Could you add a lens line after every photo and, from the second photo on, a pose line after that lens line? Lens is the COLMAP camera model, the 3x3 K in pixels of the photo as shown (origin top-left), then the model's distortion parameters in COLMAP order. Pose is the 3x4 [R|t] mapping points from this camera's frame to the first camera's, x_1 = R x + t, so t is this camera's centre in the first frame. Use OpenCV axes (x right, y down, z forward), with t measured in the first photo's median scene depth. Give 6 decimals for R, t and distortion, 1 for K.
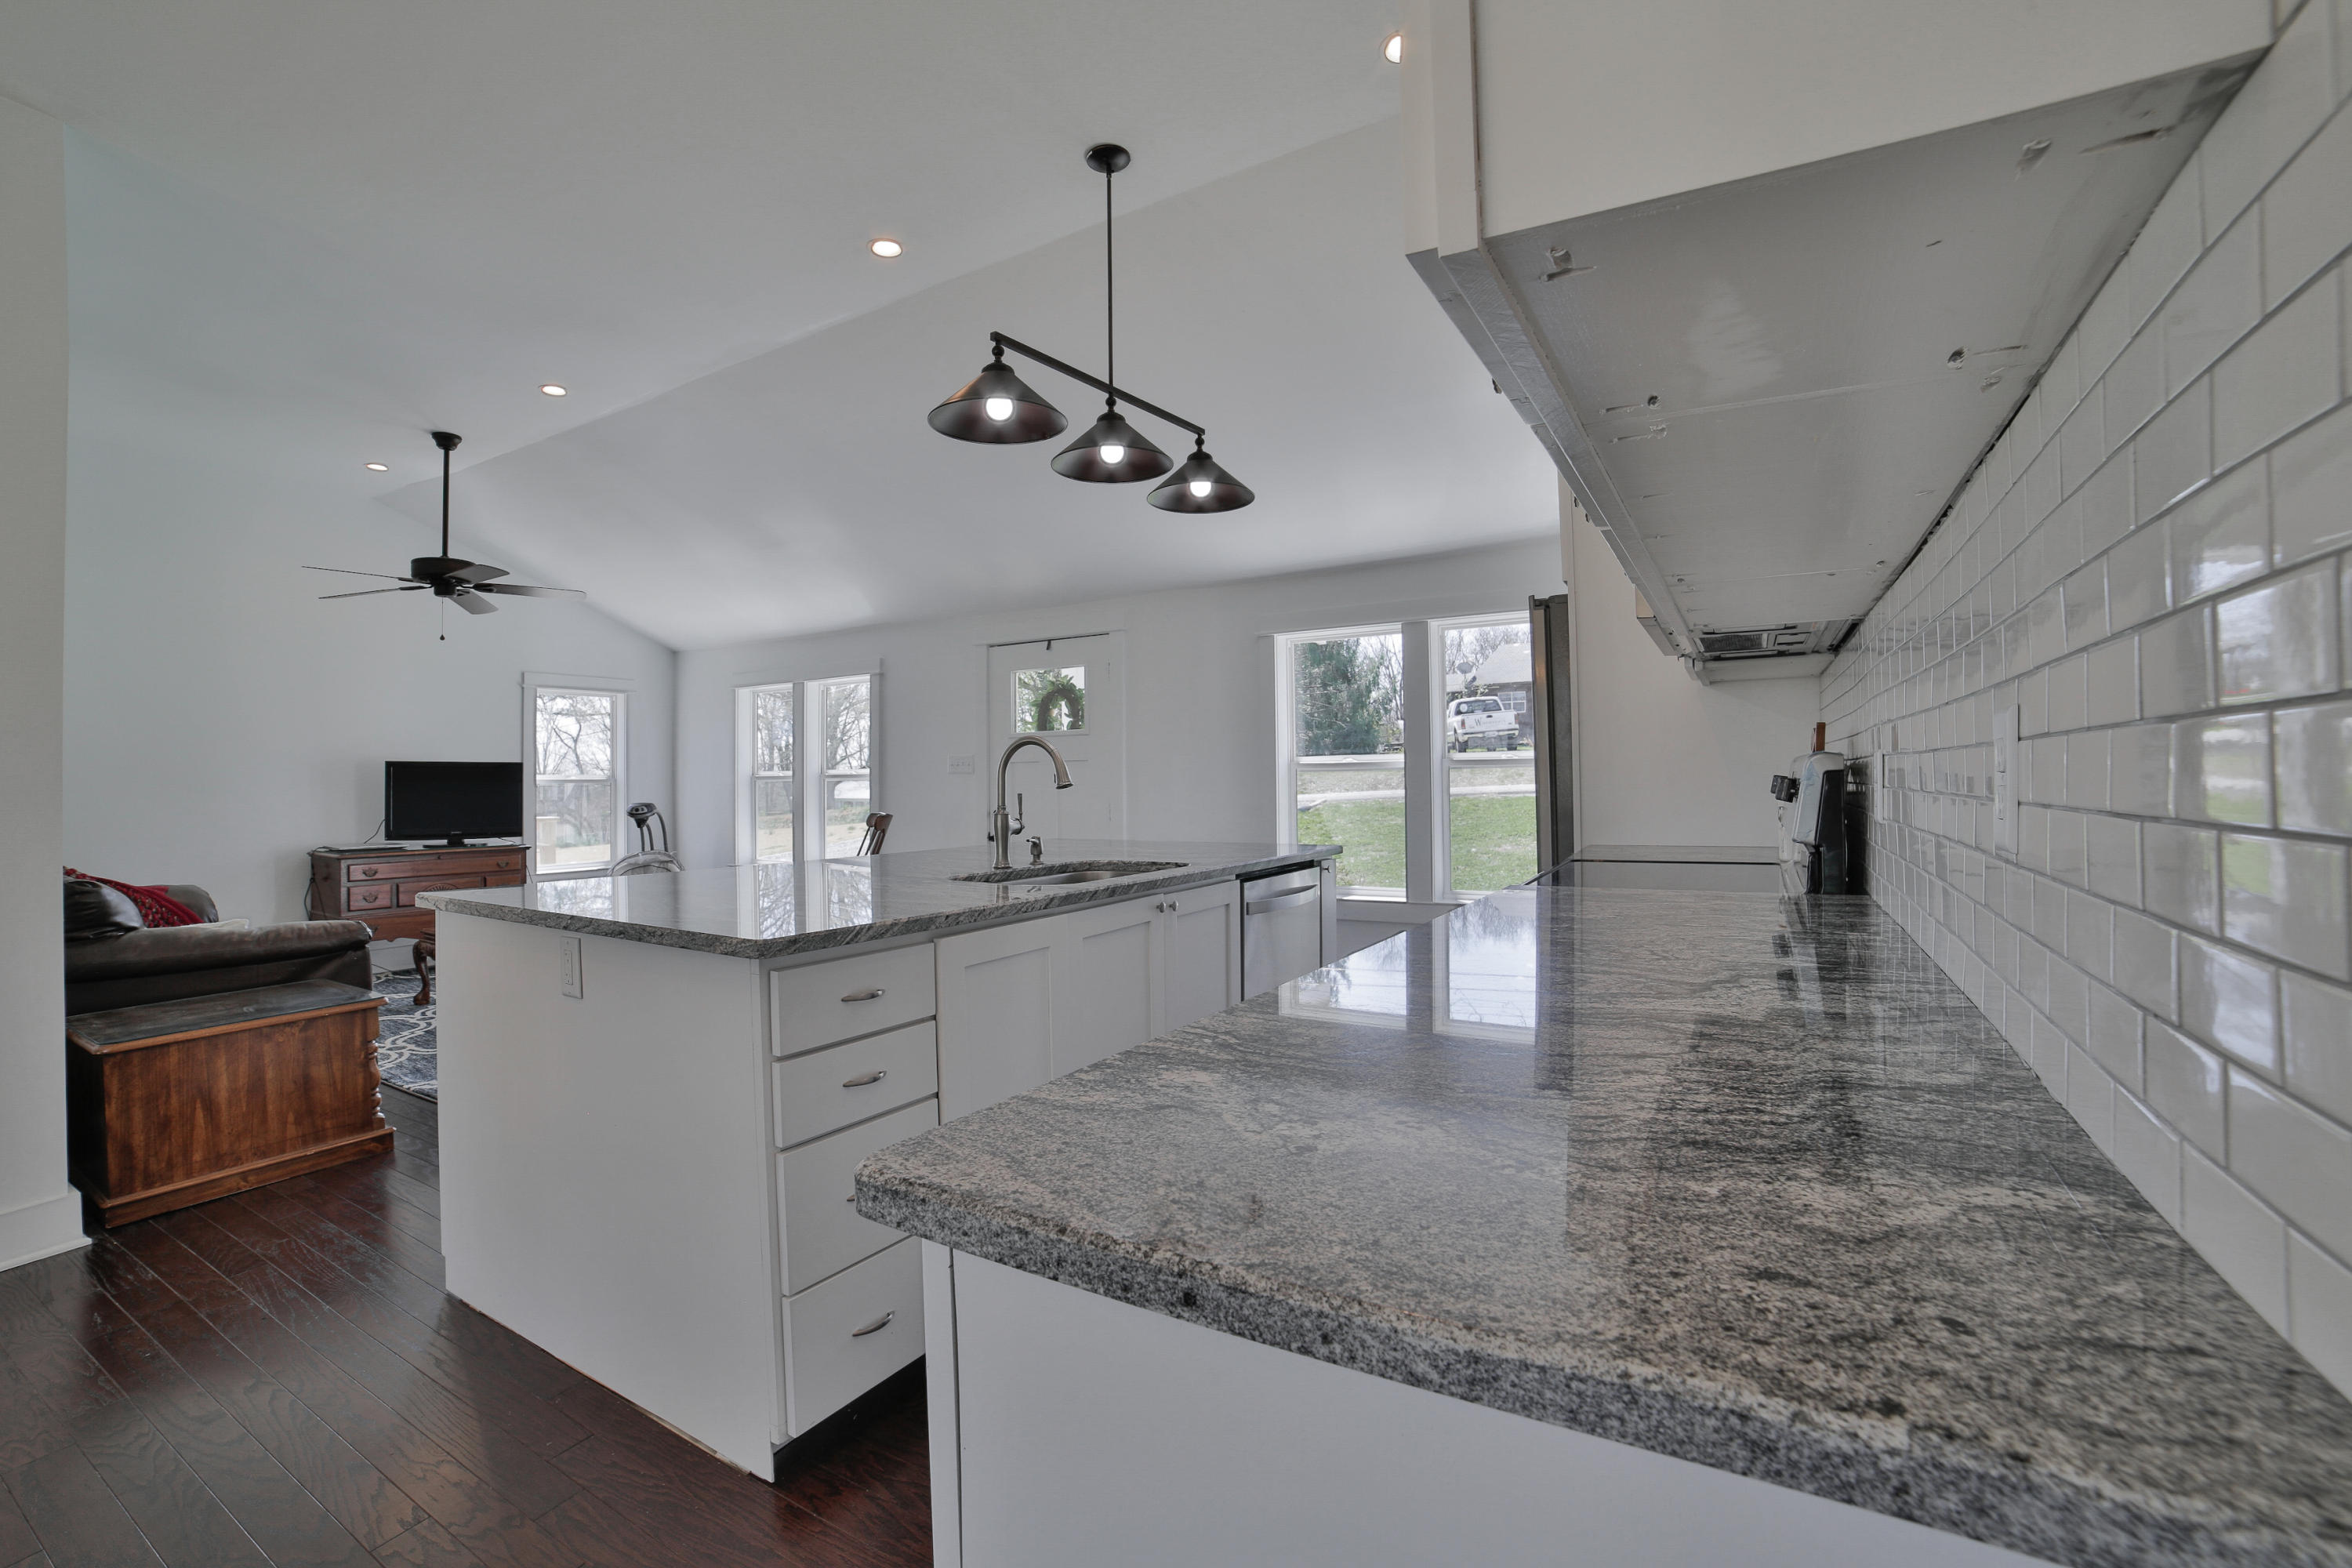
lens RADIAL K [[1010.2, 0, 1172.3], [0, 1010.2, 772.6], [0, 0, 1]] dist [-0.109253, 0.037514]
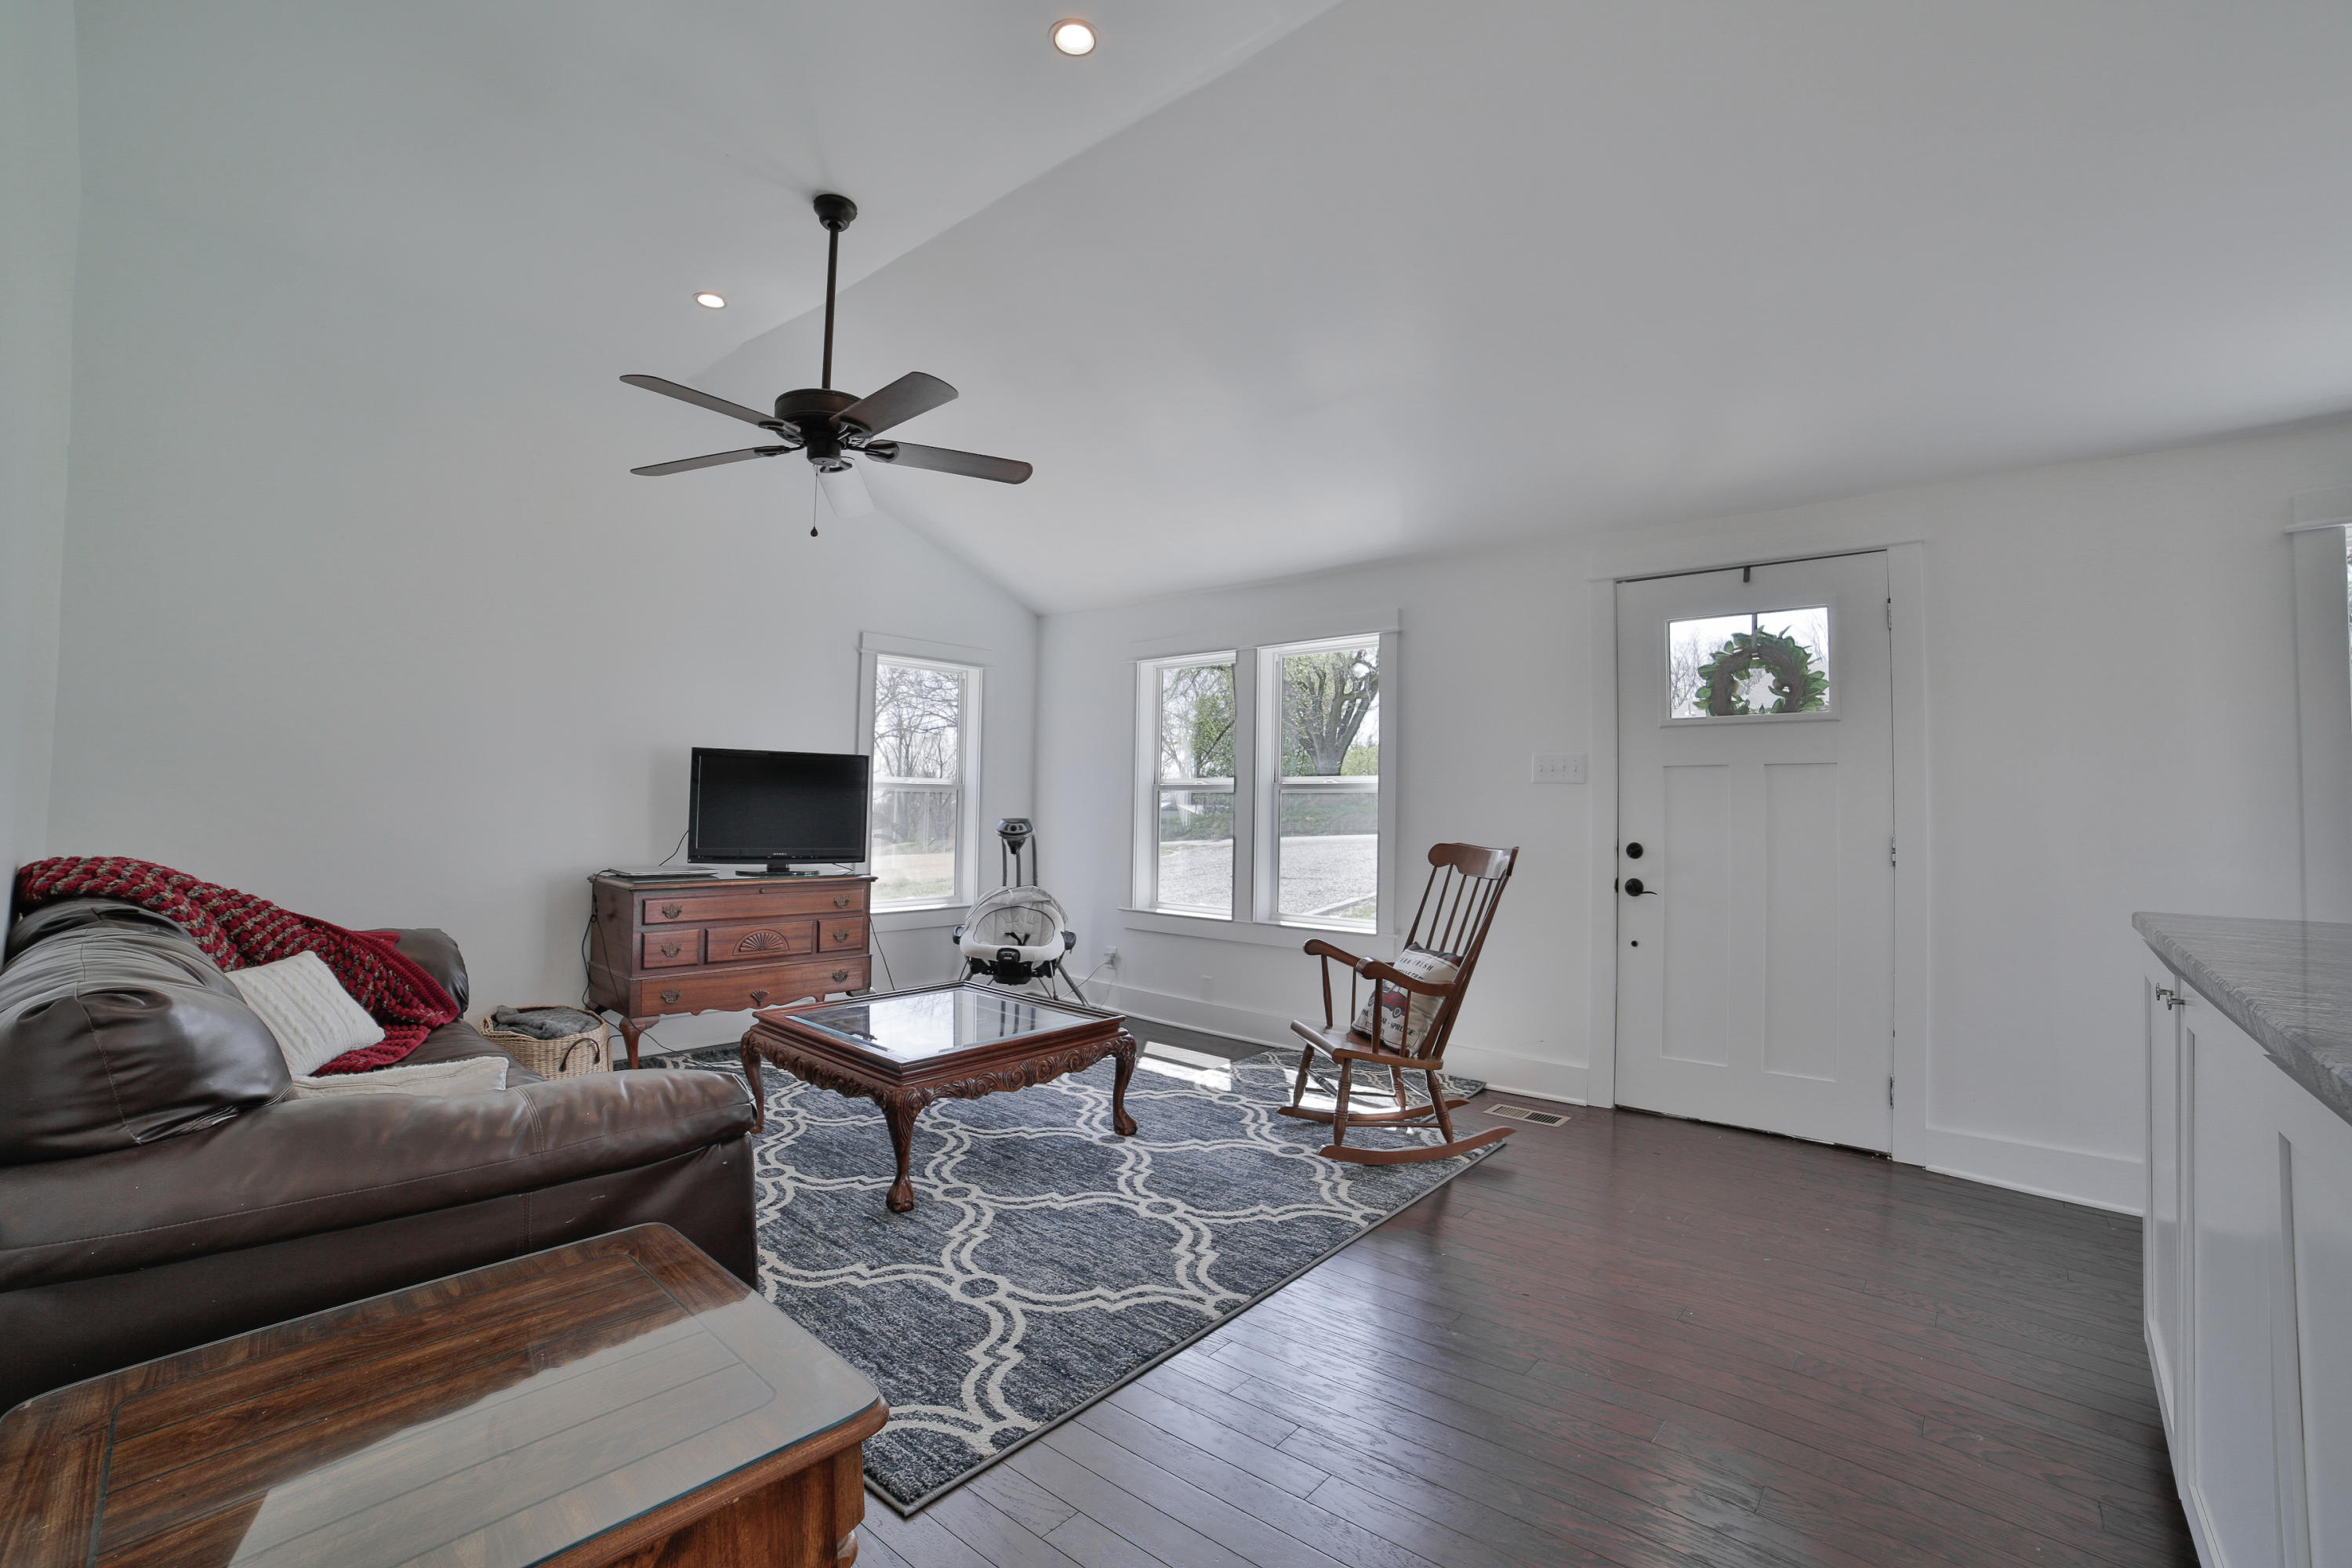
lens RADIAL K [[1010.2, 0, 1172.3], [0, 1010.2, 772.6], [0, 0, 1]] dist [-0.109253, 0.037514]
pose [[0.983105, 0.017241, -0.182228, -0.365912], [-0.022320, 0.999416, -0.025860, 0.016806], [0.181676, 0.029490, 0.982916, 0.373168]]
